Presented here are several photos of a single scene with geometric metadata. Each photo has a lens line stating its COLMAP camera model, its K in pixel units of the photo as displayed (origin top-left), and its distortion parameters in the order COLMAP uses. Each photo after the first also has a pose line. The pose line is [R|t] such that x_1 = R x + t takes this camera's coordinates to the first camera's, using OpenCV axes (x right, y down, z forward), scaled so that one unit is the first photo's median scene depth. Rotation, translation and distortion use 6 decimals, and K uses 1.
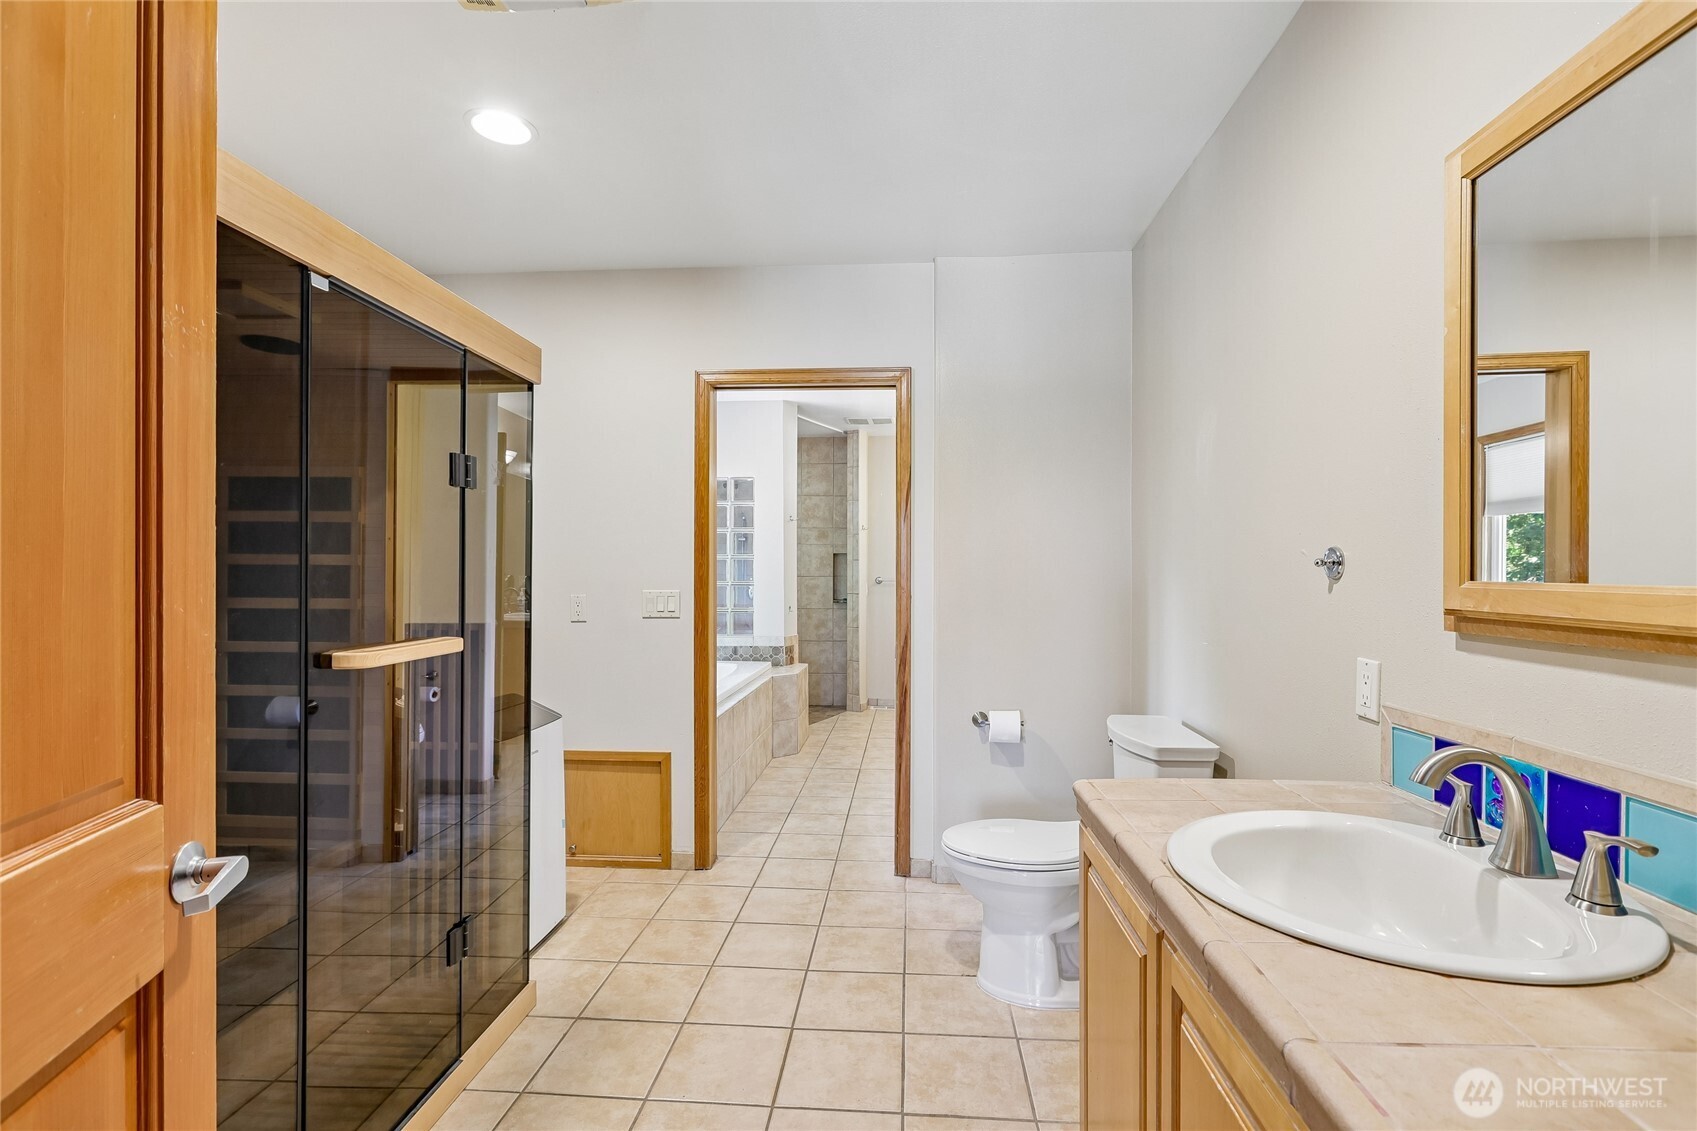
lens RADIAL K [[770.1, 0, 849.0], [0, 770.1, 572.7], [0, 0, 1]] dist [-0.012748, 0.000441]
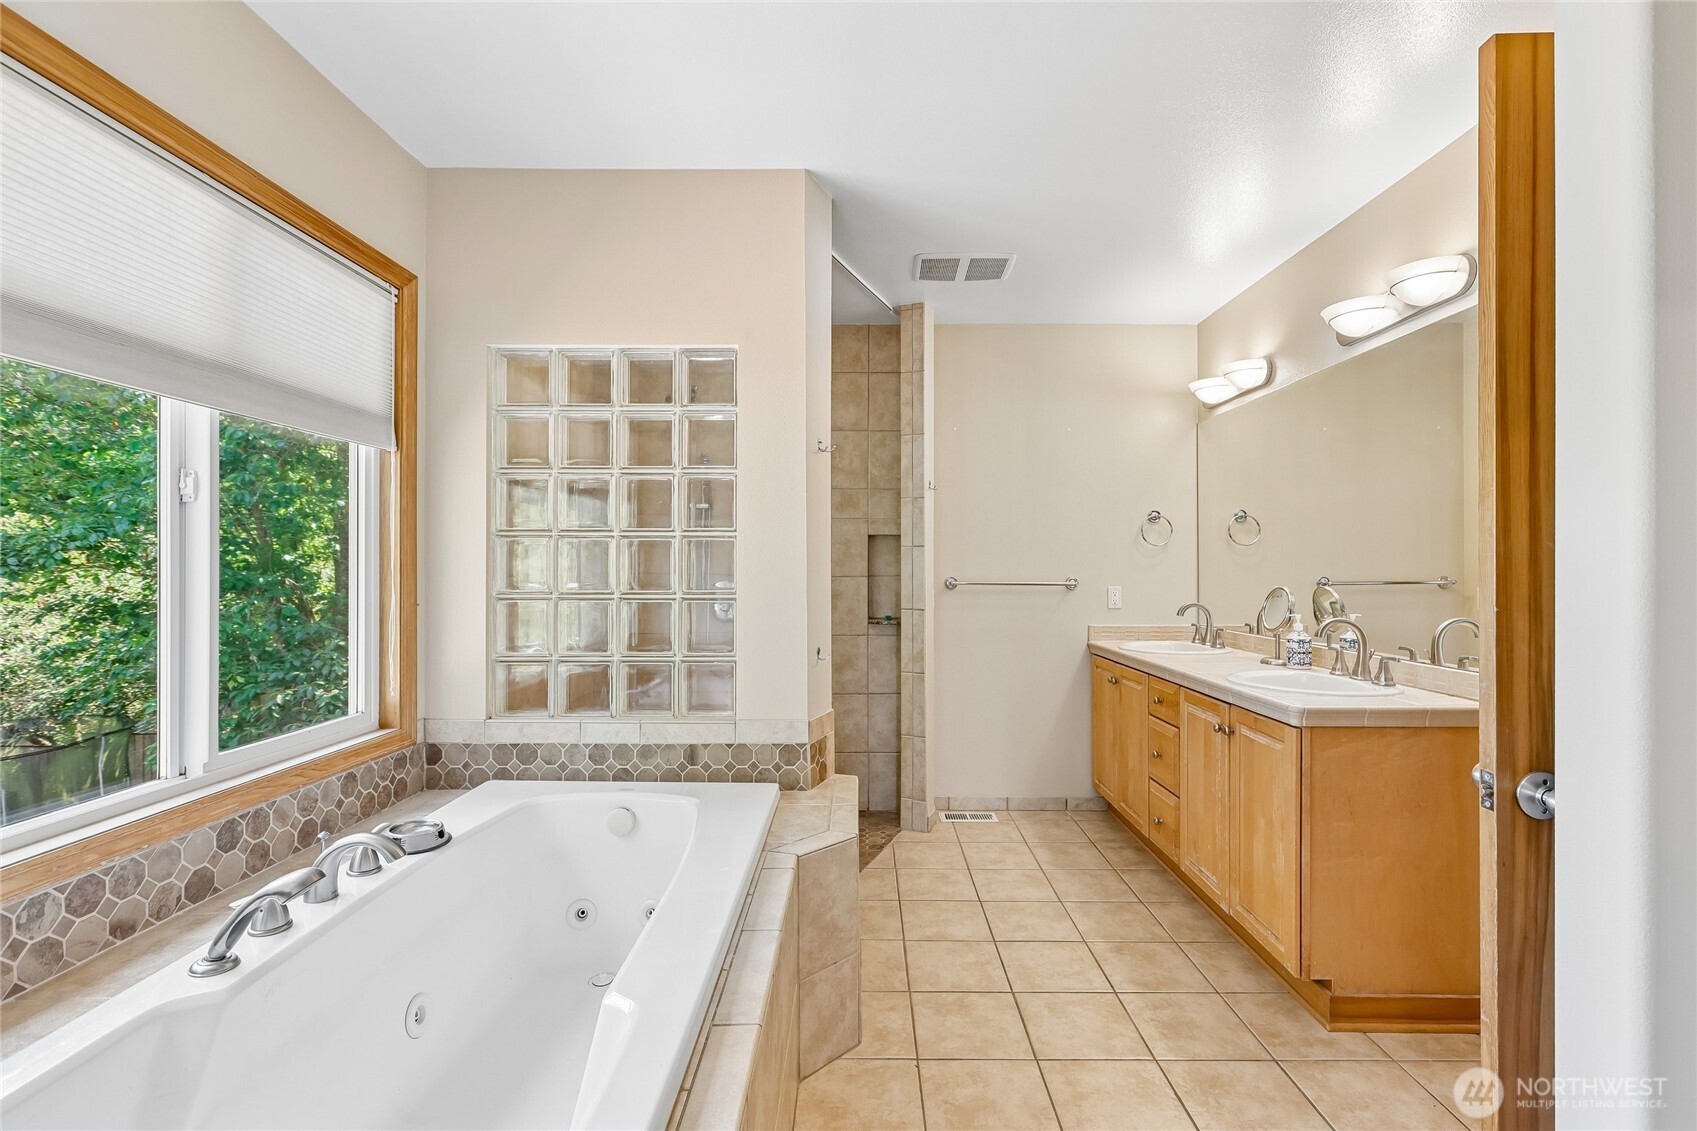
lens RADIAL K [[770.1, 0, 853.4], [0, 770.1, 563.9], [0, 0, 1]] dist [-0.012748, 0.000441]
pose [[0.997629, -0.000004, 0.068828, -0.085356], [0.000232, 0.999995, -0.003294, -0.002580], [-0.068828, 0.003302, 0.997623, 0.552154]]
